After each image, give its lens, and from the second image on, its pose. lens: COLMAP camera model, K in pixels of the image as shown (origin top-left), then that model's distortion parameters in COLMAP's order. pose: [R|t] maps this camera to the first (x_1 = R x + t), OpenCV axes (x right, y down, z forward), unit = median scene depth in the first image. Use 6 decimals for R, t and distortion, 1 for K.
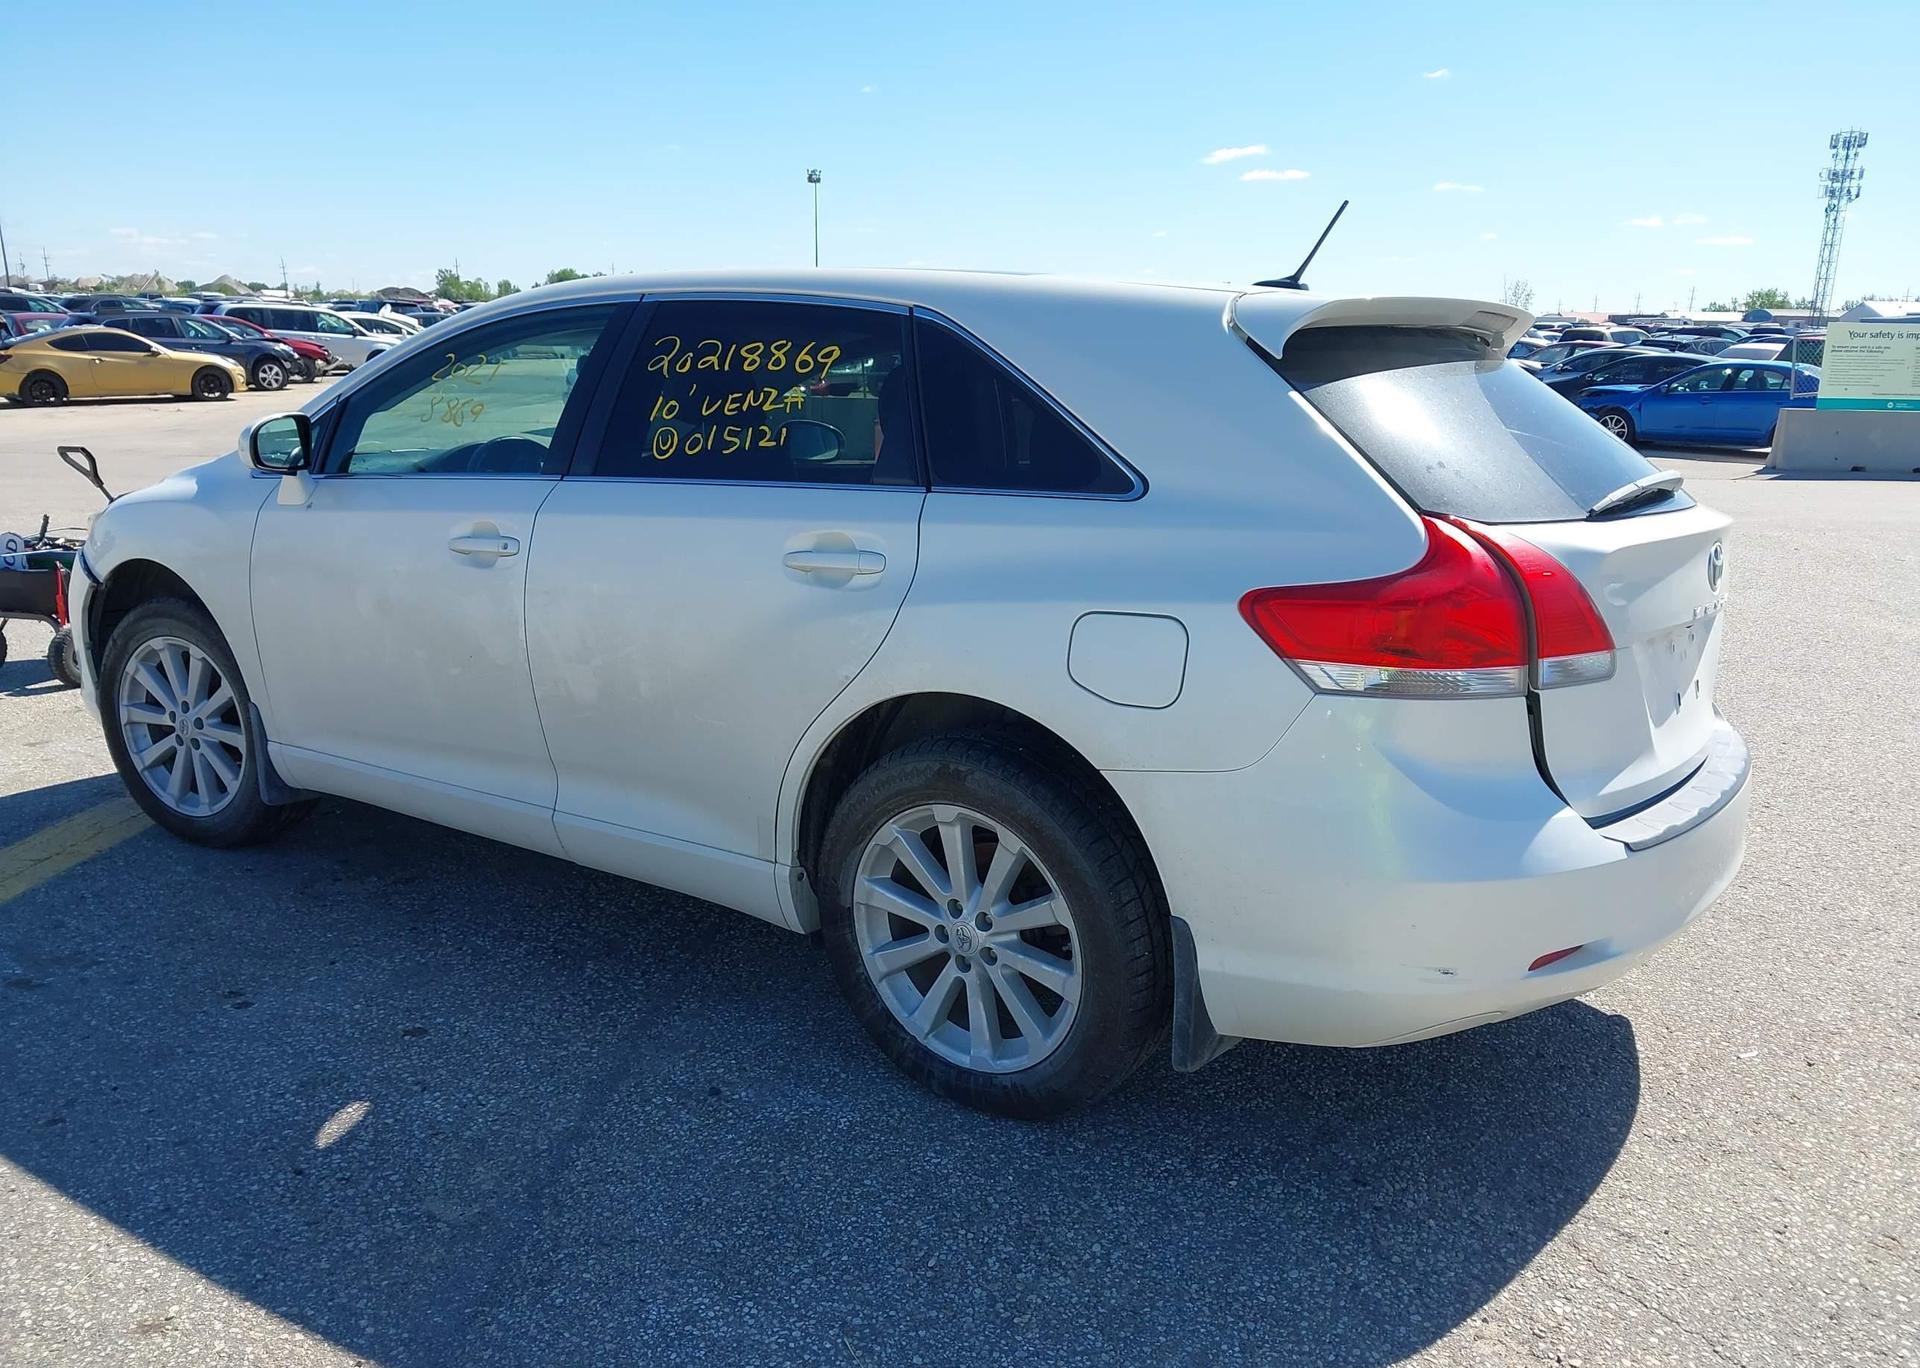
lens RADIAL K [[1553.2, 0, 973.6], [0, 1553.2, 703.4], [0, 0, 1]] dist [0.016886, -0.019107]
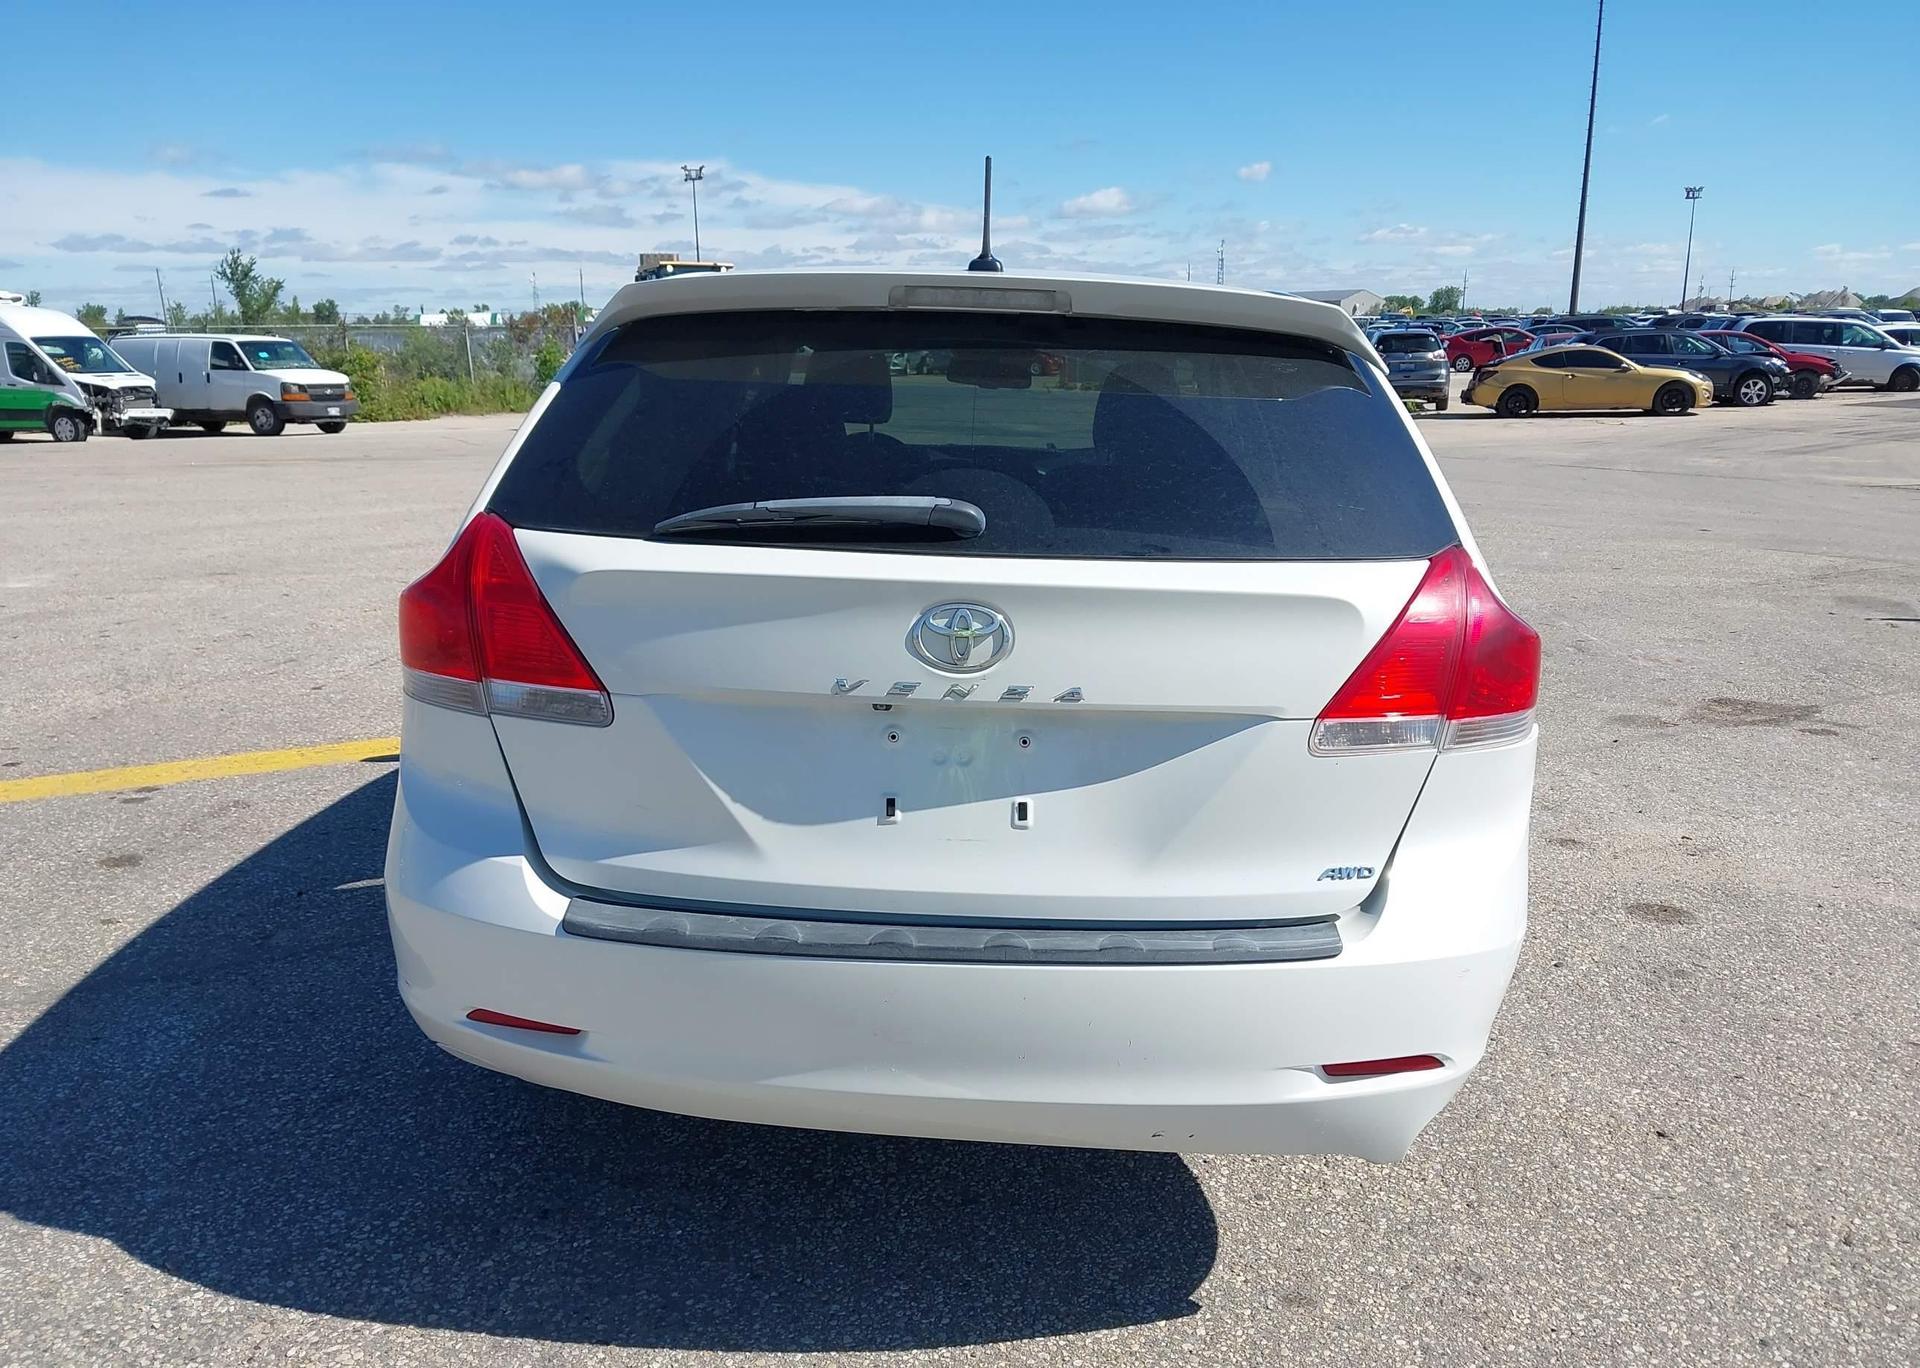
lens RADIAL K [[1553.2, 0, 949.9], [0, 1553.2, 702.1], [0, 0, 1]] dist [0.016886, -0.019107]
pose [[0.541495, 0.171381, -0.823050, 0.985177], [-0.181080, 0.979798, 0.084885, -0.109554], [0.820971, 0.103073, 0.561590, 0.565950]]
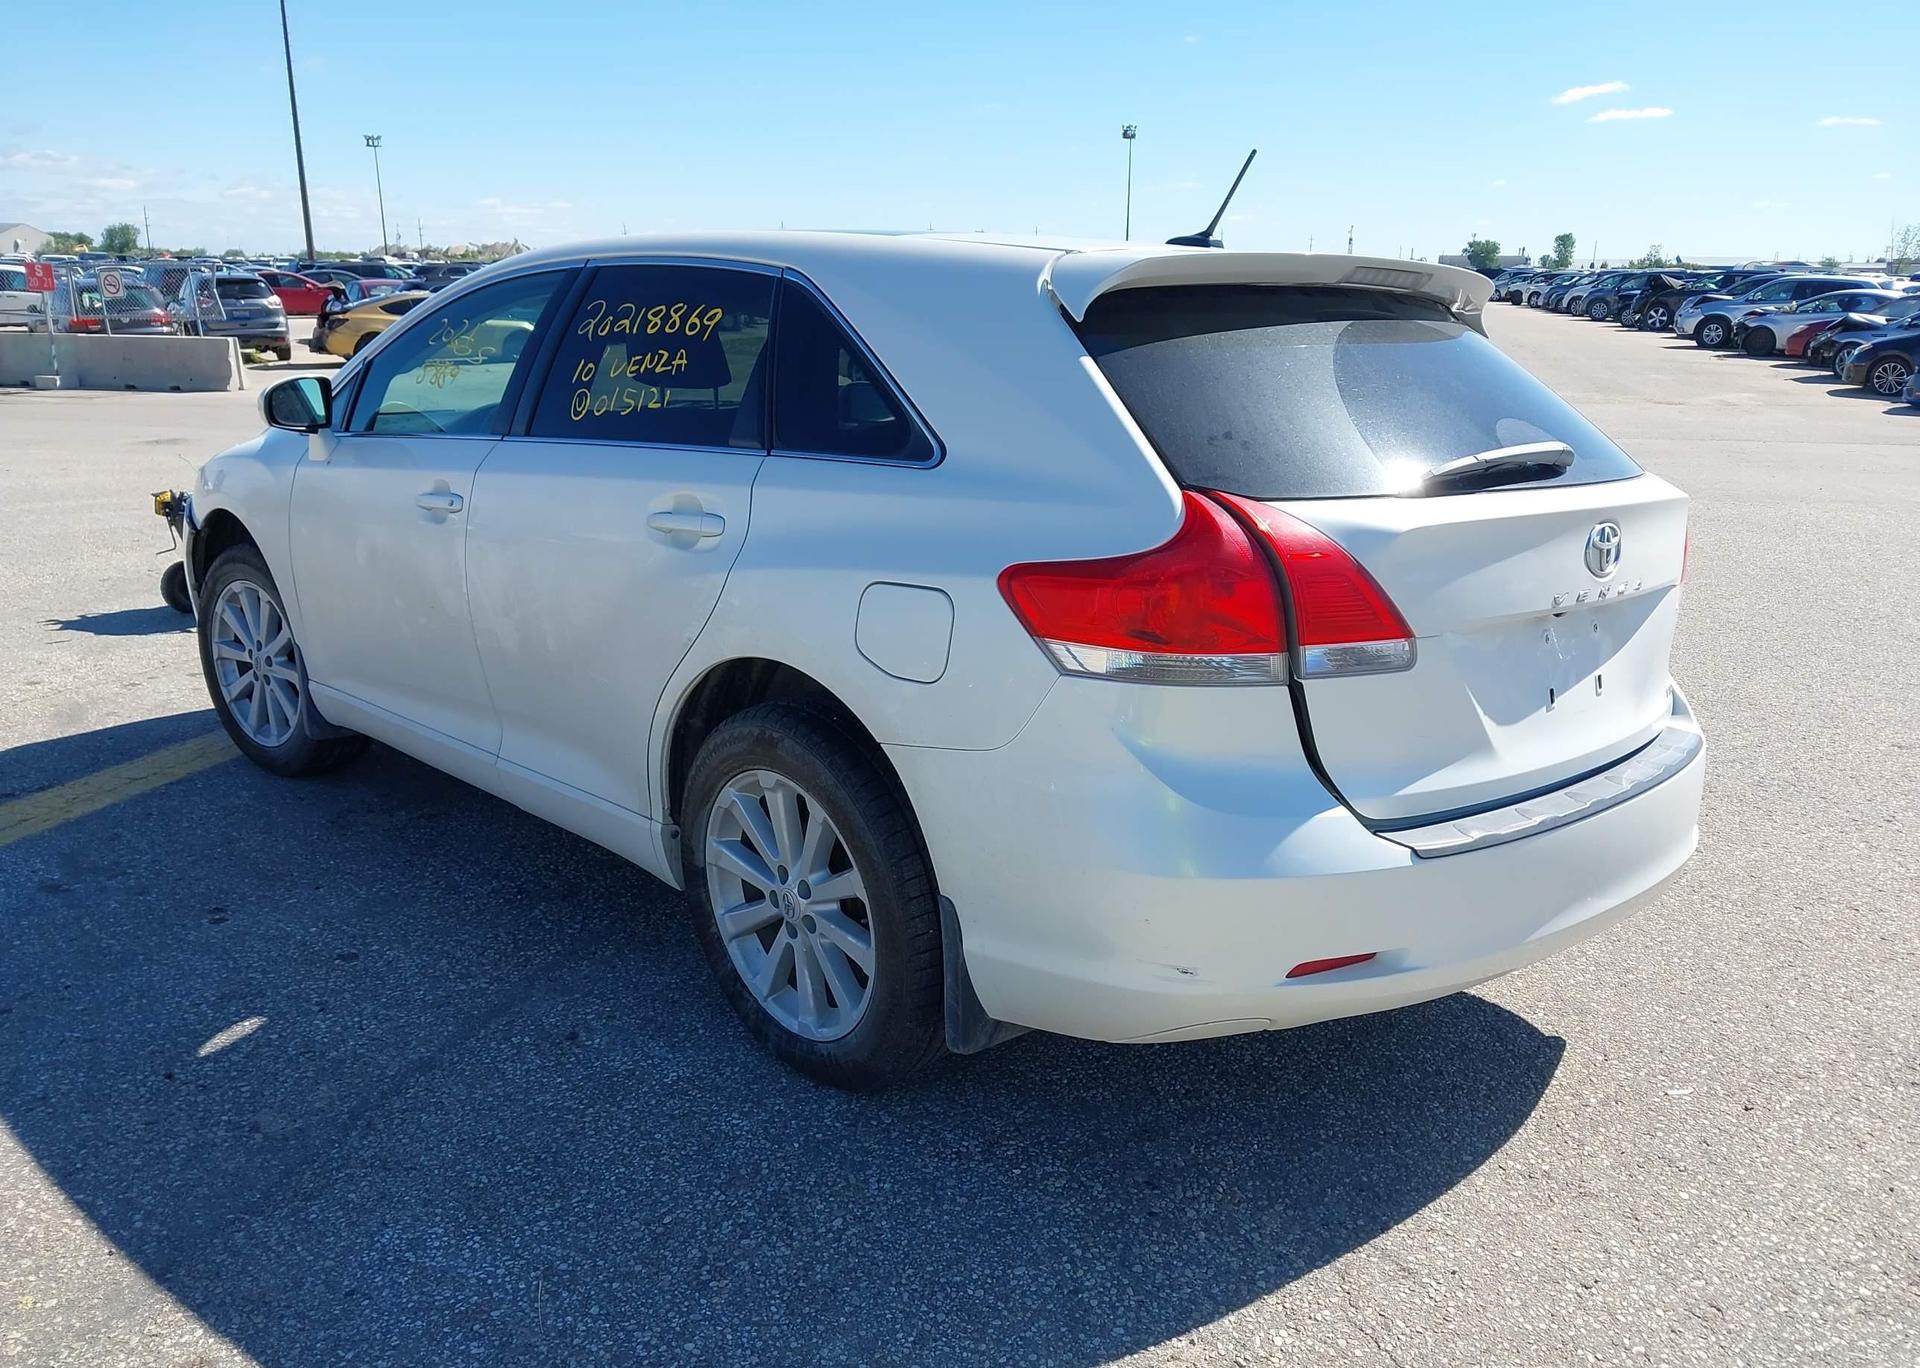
lens RADIAL K [[1553.2, 0, 968.8], [0, 1553.2, 714.2], [0, 0, 1]] dist [0.016886, -0.019107]
pose [[0.979672, 0.044332, -0.195648, 0.277499], [-0.038109, 0.998644, 0.035459, -0.010464], [0.196955, -0.027282, 0.980033, 0.041746]]
